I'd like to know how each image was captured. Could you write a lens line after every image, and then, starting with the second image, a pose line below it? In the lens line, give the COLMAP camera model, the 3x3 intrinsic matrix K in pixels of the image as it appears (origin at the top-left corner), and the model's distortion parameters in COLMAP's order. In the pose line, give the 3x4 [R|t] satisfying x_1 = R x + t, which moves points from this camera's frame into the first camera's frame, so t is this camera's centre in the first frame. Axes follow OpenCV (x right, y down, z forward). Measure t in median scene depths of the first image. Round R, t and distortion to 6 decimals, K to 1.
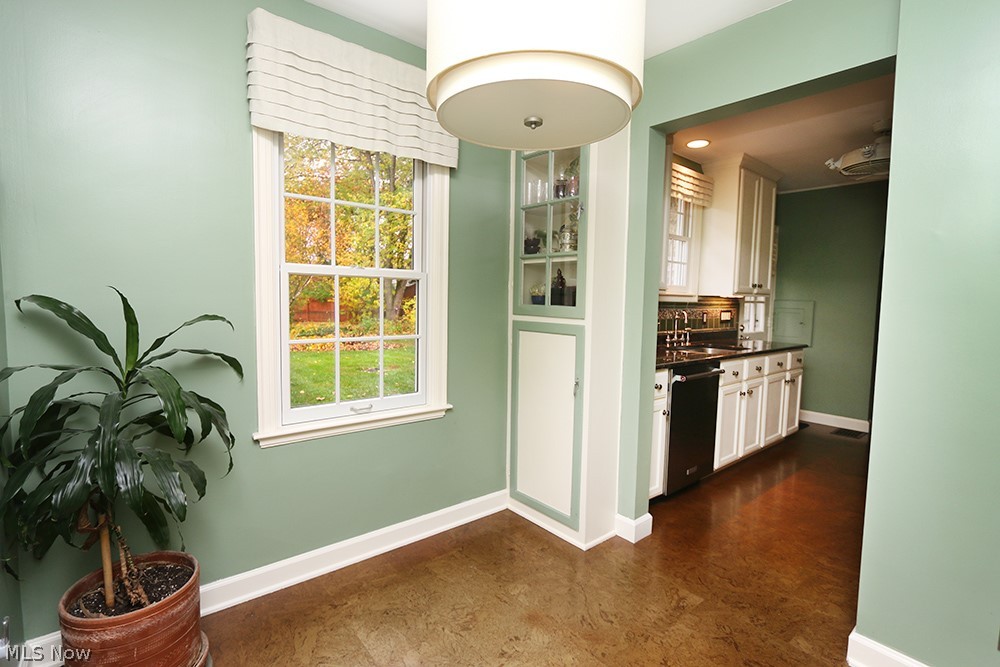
lens RADIAL K [[474.0, 0, 503.7], [0, 474.0, 329.3], [0, 0, 1]] dist [-0.002645, -0.000448]
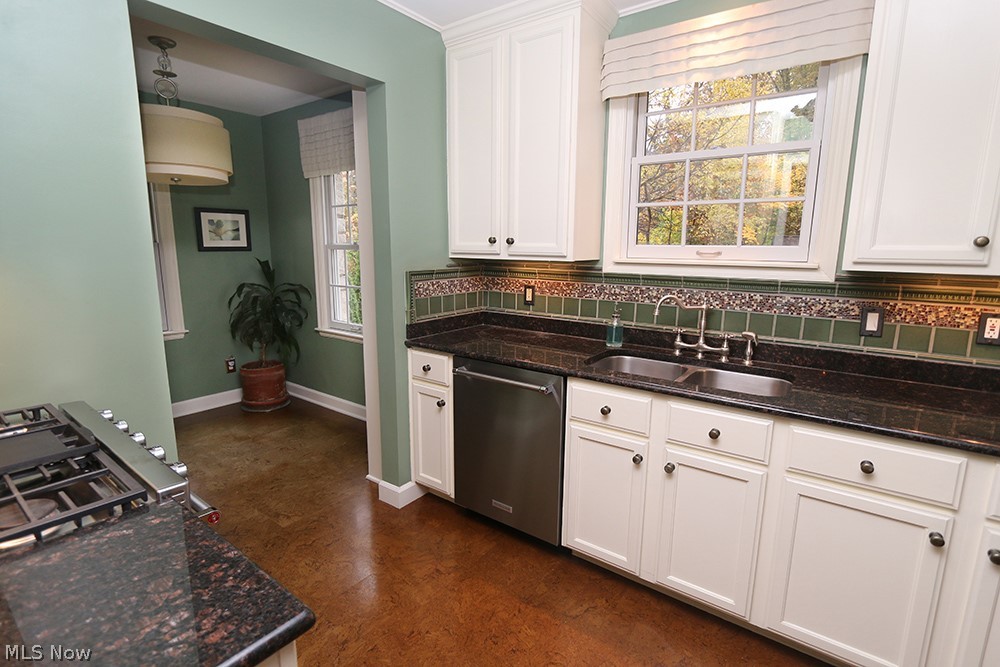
lens RADIAL K [[474.0, 0, 503.7], [0, 474.0, 329.3], [0, 0, 1]] dist [-0.002645, -0.000448]
pose [[0.239013, 0.155876, -0.958423, 0.848926], [-0.069035, 0.987261, 0.143351, -0.062570], [0.968559, 0.031902, 0.246729, 0.649486]]
